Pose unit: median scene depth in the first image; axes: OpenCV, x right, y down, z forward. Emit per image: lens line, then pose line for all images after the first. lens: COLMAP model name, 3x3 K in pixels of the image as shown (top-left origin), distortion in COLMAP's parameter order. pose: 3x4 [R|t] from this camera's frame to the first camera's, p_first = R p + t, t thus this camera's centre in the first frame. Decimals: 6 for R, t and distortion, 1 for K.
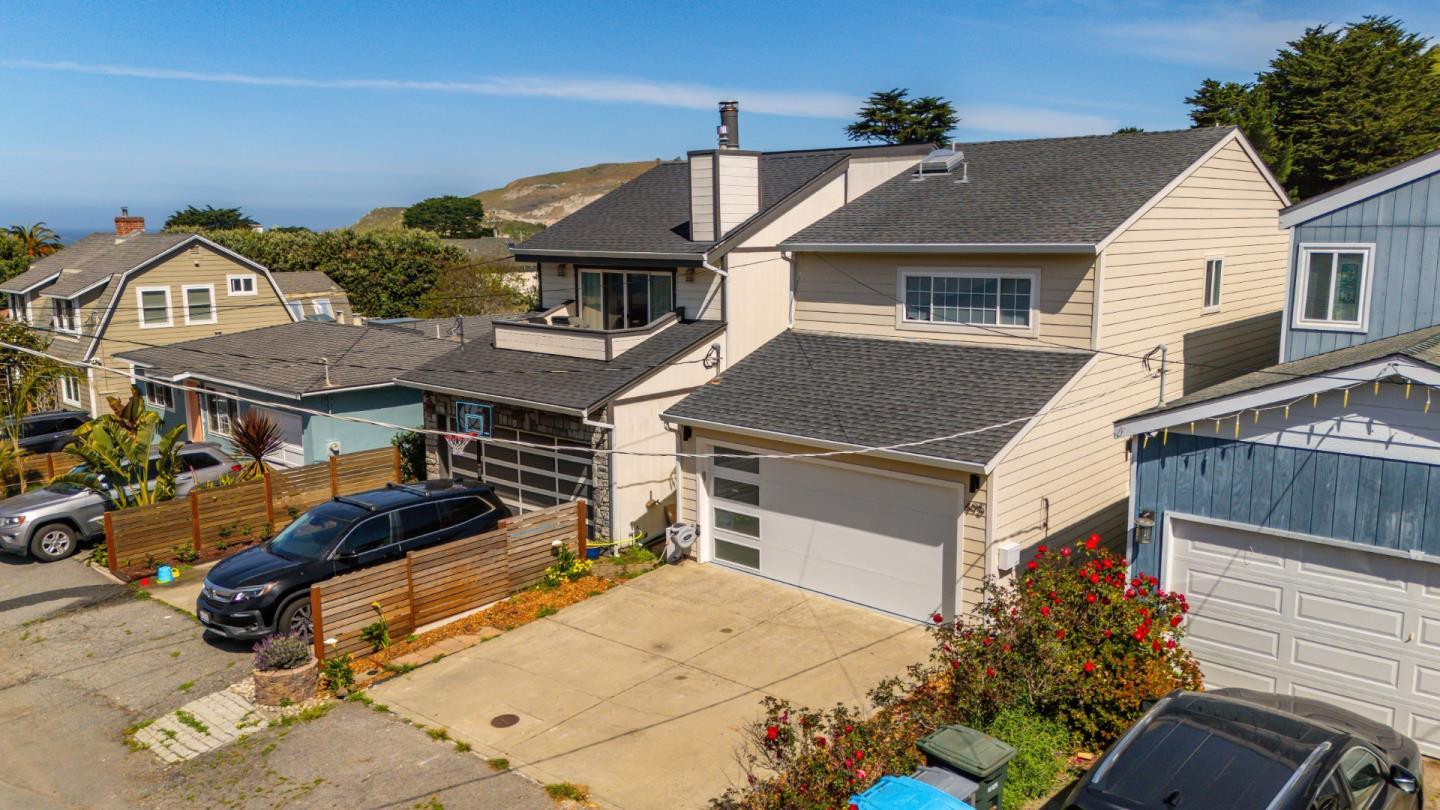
lens RADIAL K [[1057.1, 0, 735.5], [0, 1057.1, 388.9], [0, 0, 1]] dist [0.074197, -0.058284]
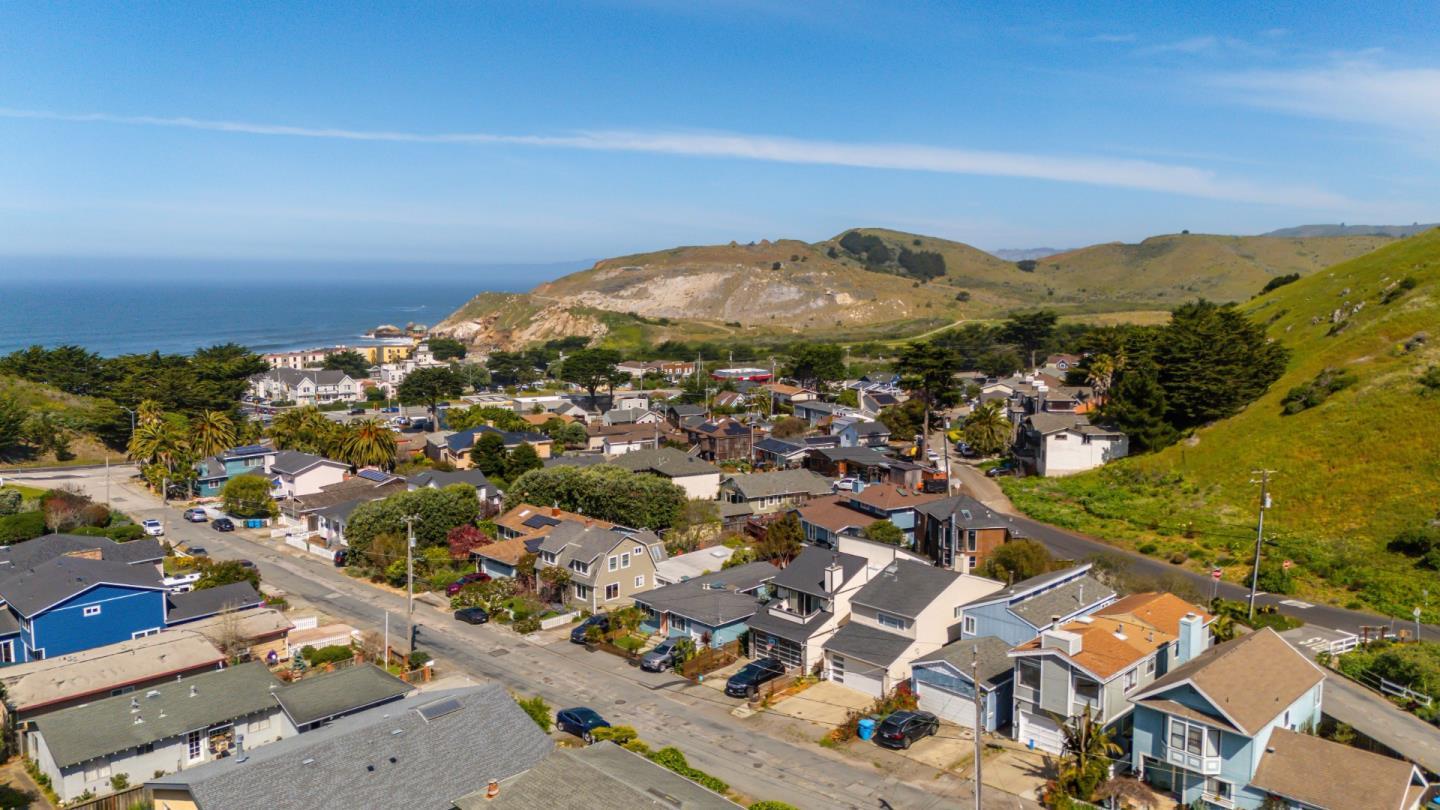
lens RADIAL K [[1057.1, 0, 724.8], [0, 1057.1, 396.0], [0, 0, 1]] dist [0.074197, -0.058284]
pose [[0.997439, 0.010095, -0.070799, -0.170374], [-0.012780, 0.999212, -0.037571, -0.860040], [0.070364, 0.038379, 0.996783, -3.524254]]
